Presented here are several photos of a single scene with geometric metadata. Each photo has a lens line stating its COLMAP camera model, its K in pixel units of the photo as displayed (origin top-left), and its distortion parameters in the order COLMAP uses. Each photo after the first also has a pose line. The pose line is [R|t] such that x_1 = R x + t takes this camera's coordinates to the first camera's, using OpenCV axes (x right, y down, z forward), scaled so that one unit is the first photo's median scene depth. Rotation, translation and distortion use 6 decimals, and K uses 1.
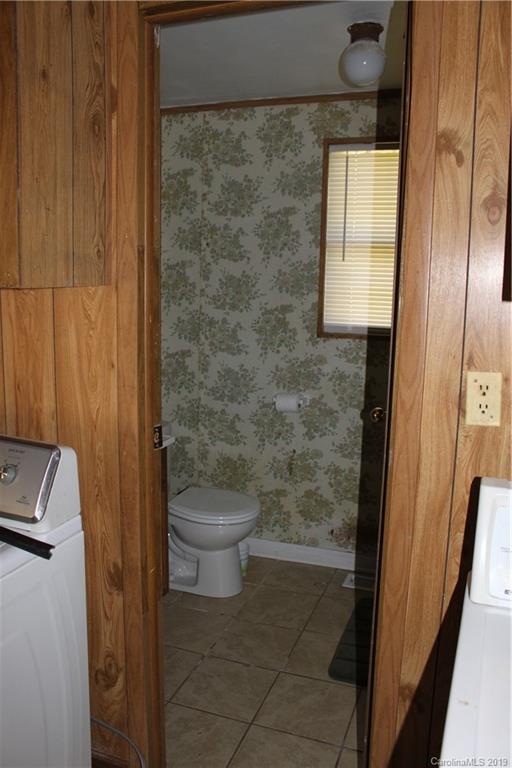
lens RADIAL K [[643.6, 0, 256.0], [0, 643.6, 384.0], [0, 0, 1]] dist [-0.156574, 0.138009]
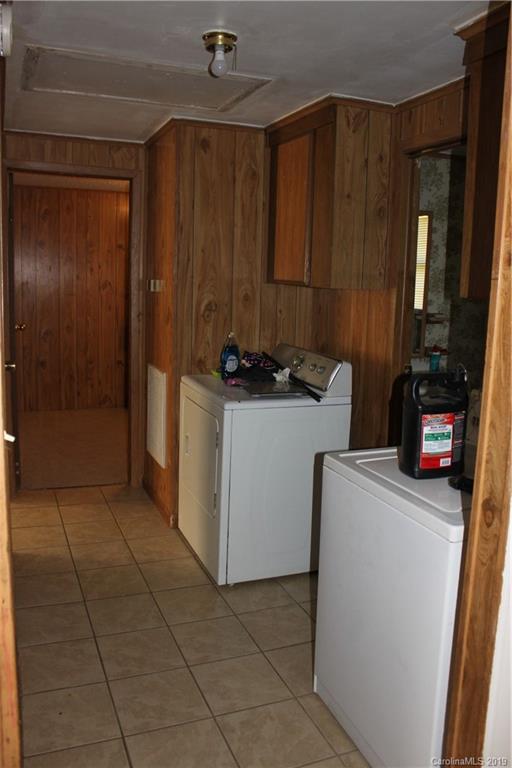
lens RADIAL K [[643.6, 0, 256.0], [0, 643.6, 384.0], [0, 0, 1]] dist [-0.156574, 0.138009]
pose [[0.666193, 0.120568, -0.735969, 1.102950], [-0.136387, 0.989899, 0.038711, 0.128194], [0.733202, 0.074588, 0.675908, -0.698459]]
